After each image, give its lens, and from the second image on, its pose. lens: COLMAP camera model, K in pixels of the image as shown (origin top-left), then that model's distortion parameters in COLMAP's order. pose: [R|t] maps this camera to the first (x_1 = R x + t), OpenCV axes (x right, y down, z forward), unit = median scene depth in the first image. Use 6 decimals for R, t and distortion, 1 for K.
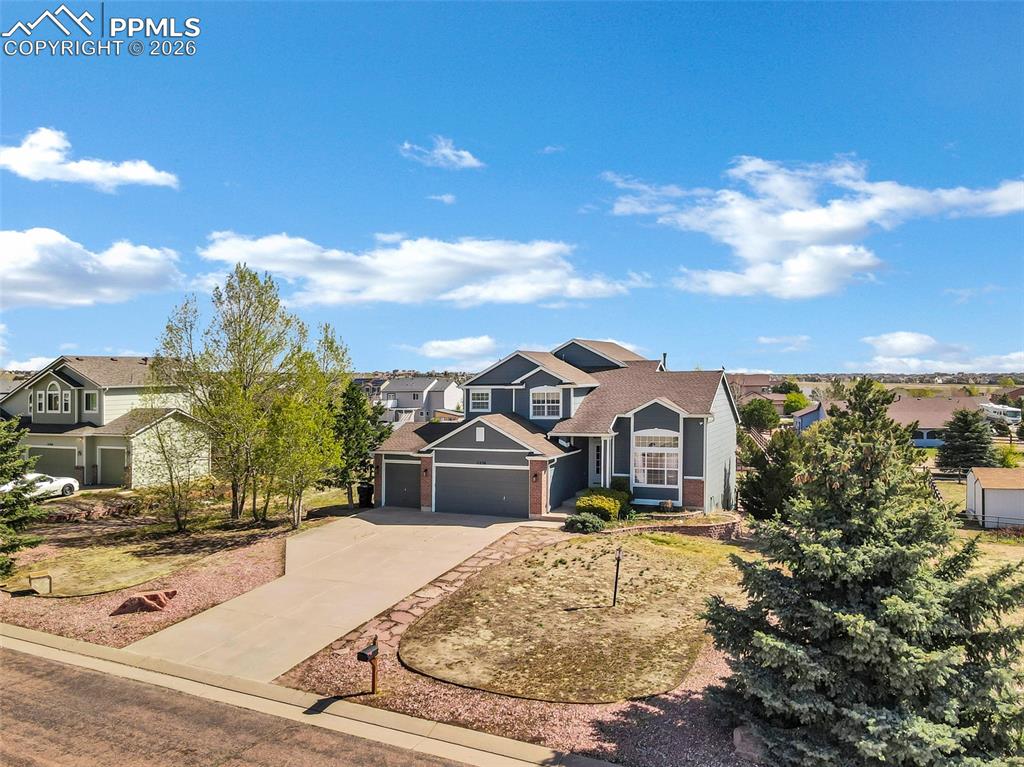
lens RADIAL K [[697.1, 0, 512.6], [0, 697.1, 377.5], [0, 0, 1]] dist [0.009037, 0.012594]
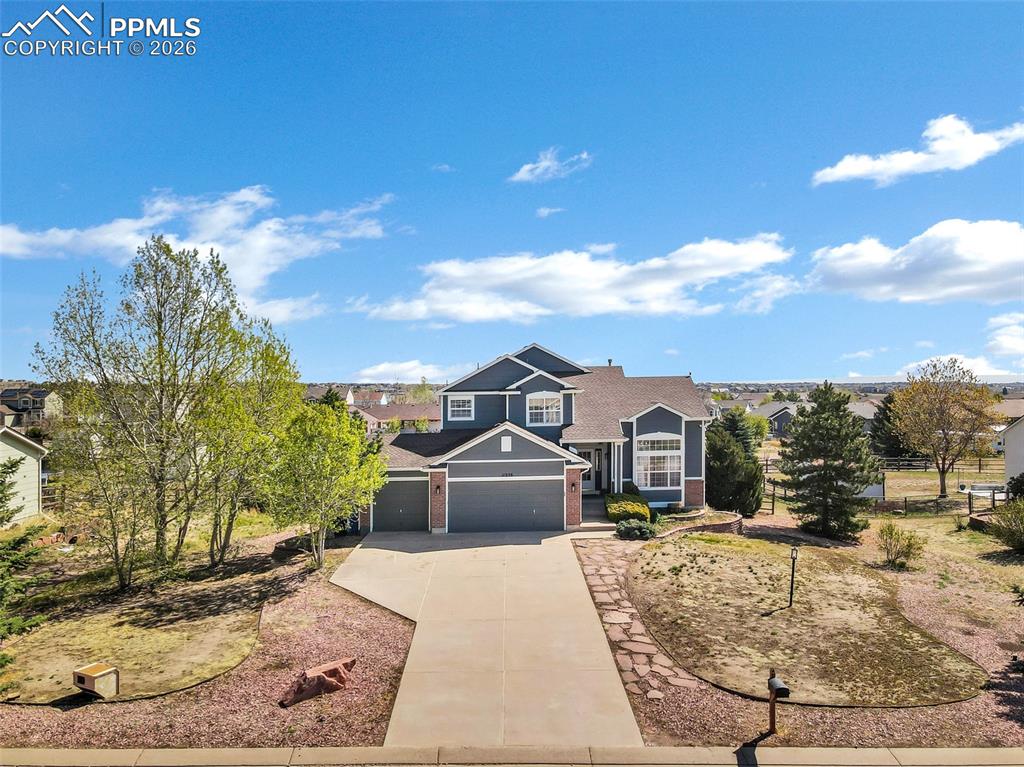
lens RADIAL K [[697.1, 0, 493.3], [0, 697.1, 389.7], [0, 0, 1]] dist [0.009037, 0.012594]
pose [[0.913204, -0.003448, 0.407488, -0.463534], [0.003087, 0.999994, 0.001544, 0.008960], [-0.407490, -0.000152, 0.913209, 0.177786]]
